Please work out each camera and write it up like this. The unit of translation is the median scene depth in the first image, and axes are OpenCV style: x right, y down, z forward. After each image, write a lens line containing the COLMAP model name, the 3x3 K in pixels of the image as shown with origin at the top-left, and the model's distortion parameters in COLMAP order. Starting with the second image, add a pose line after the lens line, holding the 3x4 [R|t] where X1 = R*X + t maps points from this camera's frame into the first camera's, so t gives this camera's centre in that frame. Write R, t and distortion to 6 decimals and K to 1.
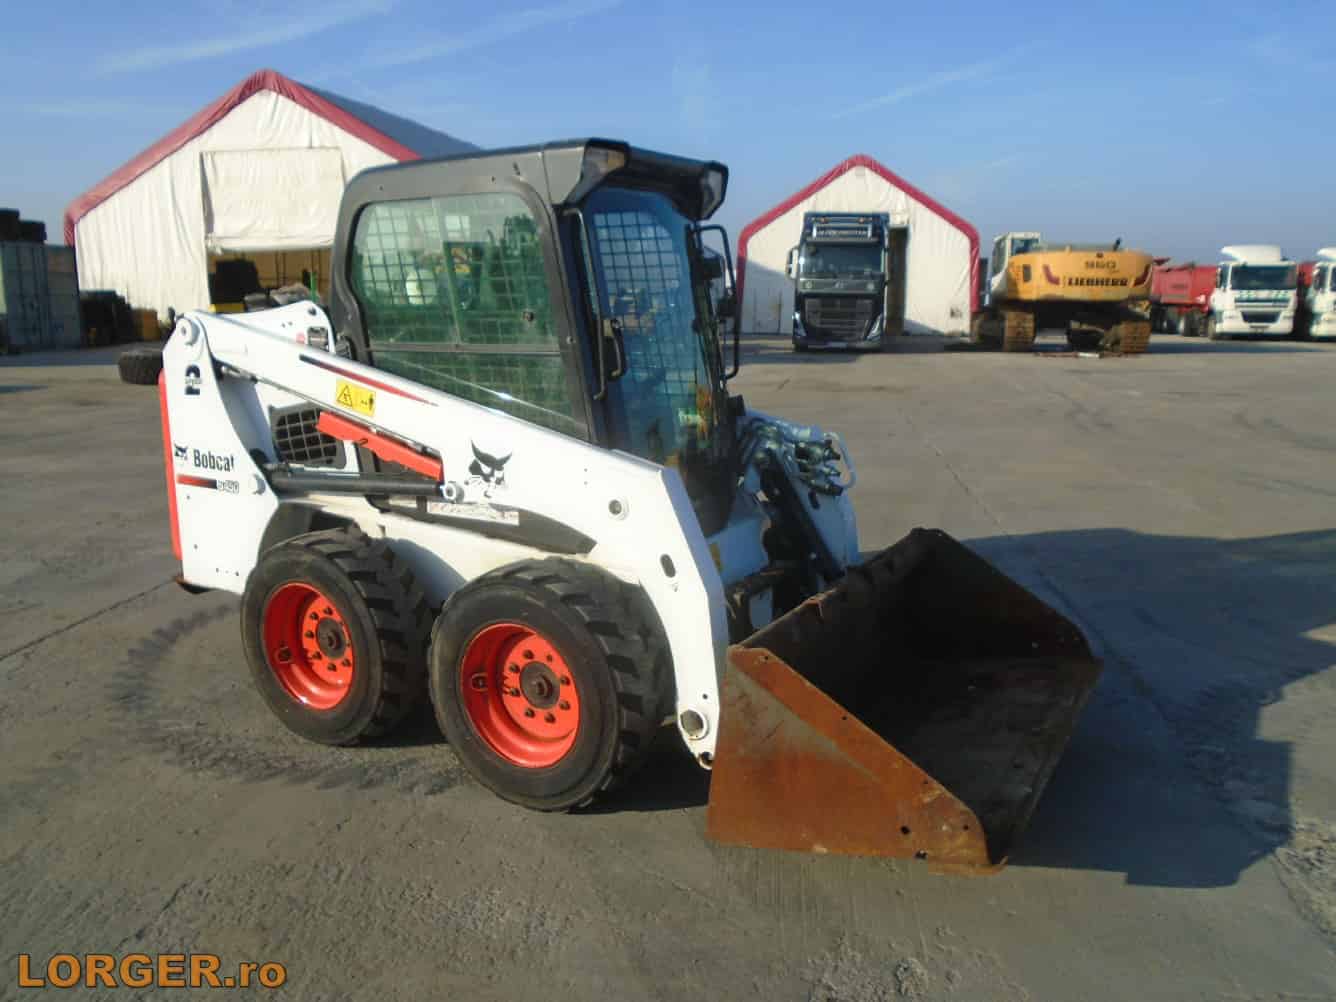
lens RADIAL K [[1046.3, 0, 668.0], [0, 1046.3, 501.0], [0, 0, 1]] dist [-0.001623, 0.003161]
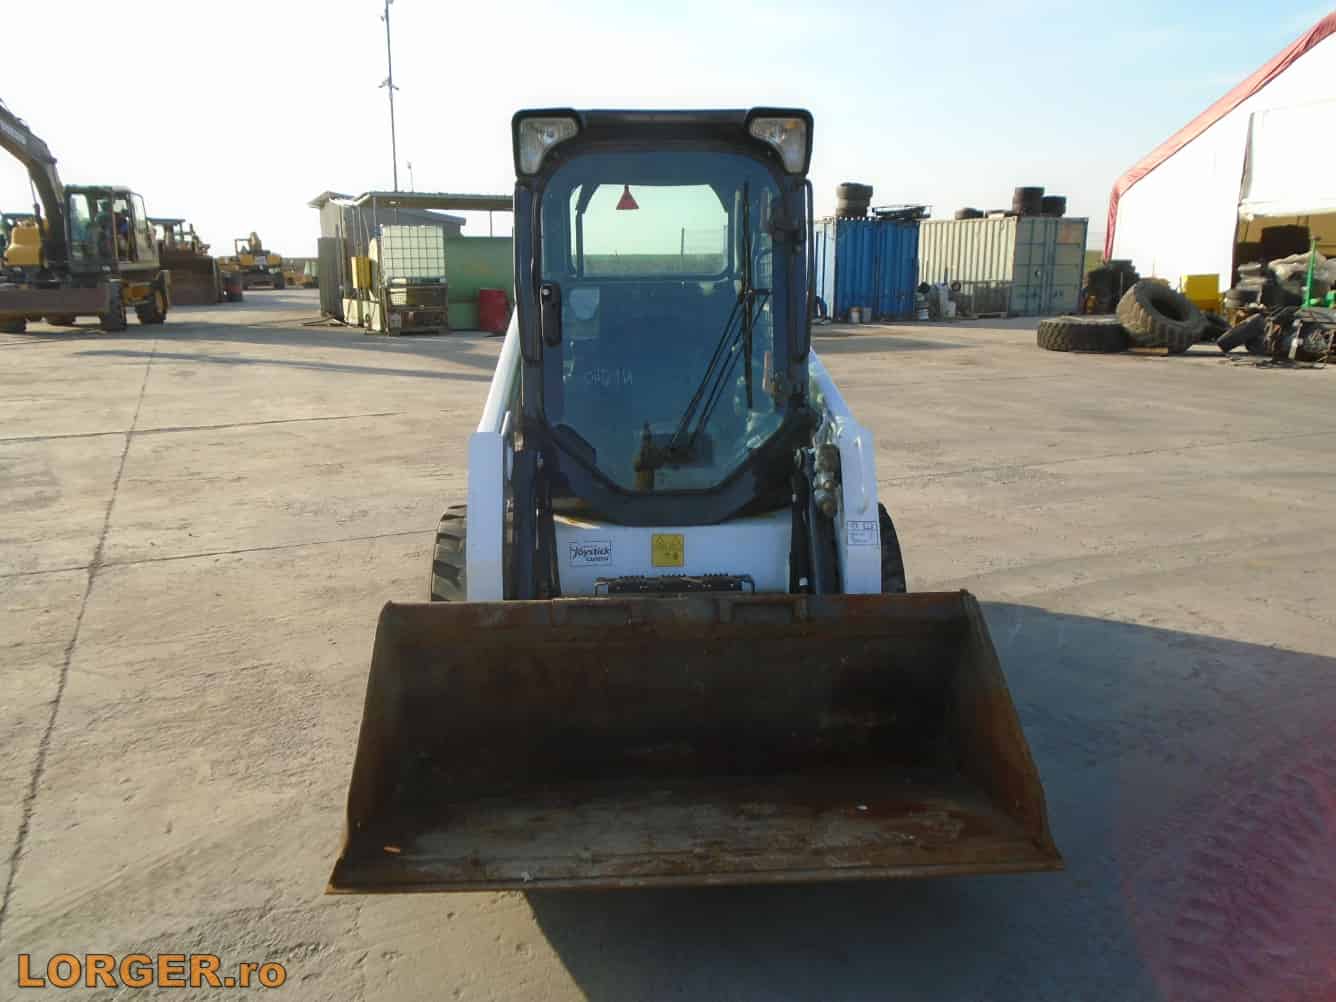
lens RADIAL K [[1046.3, 0, 668.0], [0, 1046.3, 501.0], [0, 0, 1]] dist [-0.001623, 0.003161]
pose [[0.544490, 0.183973, -0.818343, 0.111383], [-0.161422, 0.980395, 0.113001, -0.012845], [0.823088, 0.070570, 0.563512, 0.067508]]
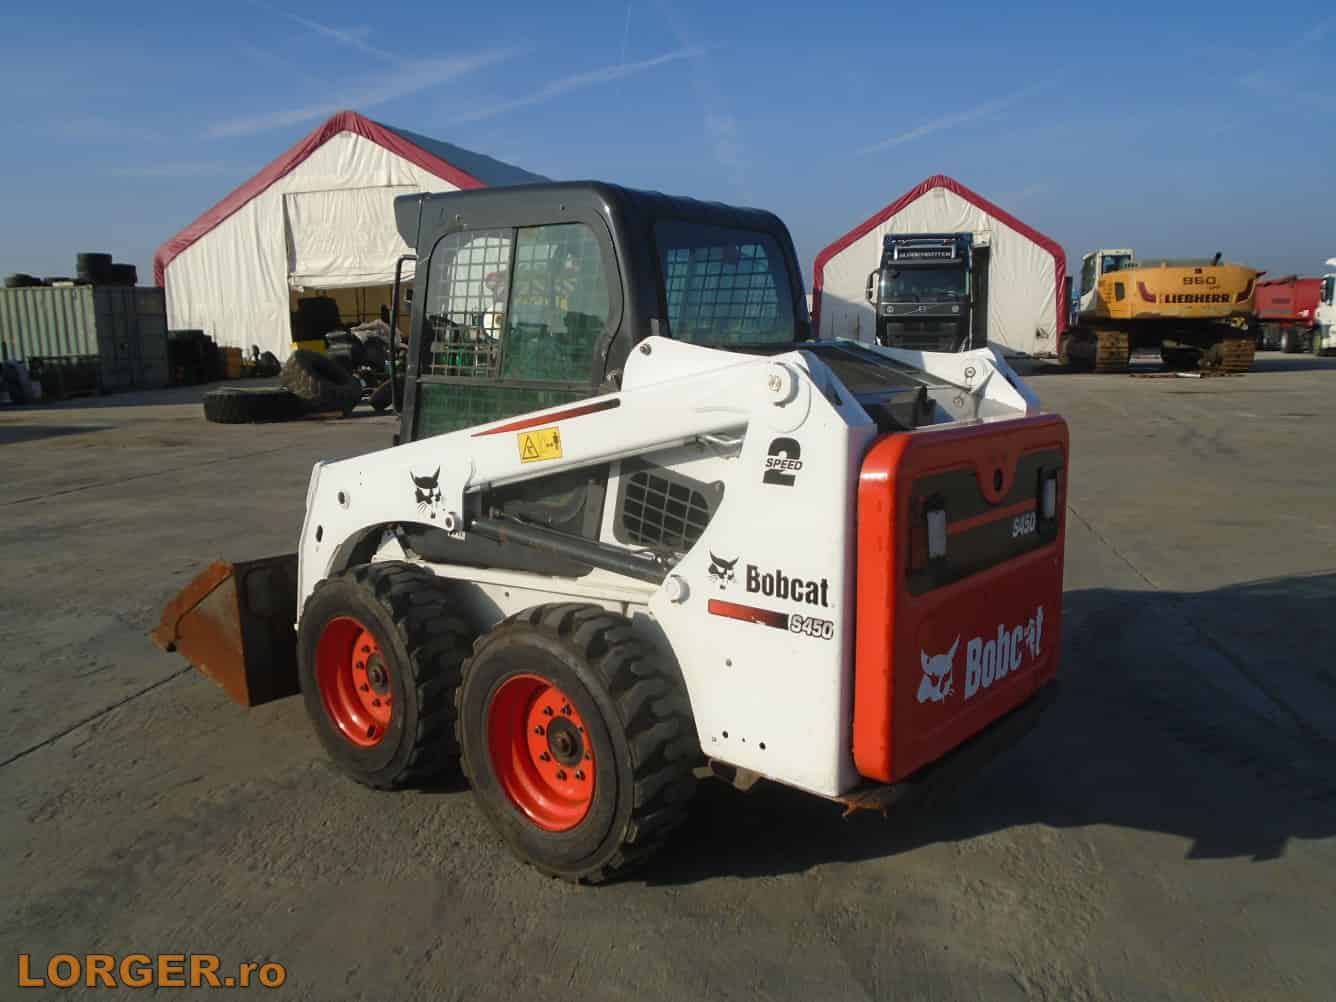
lens RADIAL K [[1046.3, 0, 668.0], [0, 1046.3, 501.0], [0, 0, 1]] dist [-0.001623, 0.003161]
pose [[0.997561, -0.011152, -0.068906, -0.006810], [0.009403, 0.999626, -0.025667, -0.004351], [0.069166, 0.024956, 0.997293, 0.018402]]
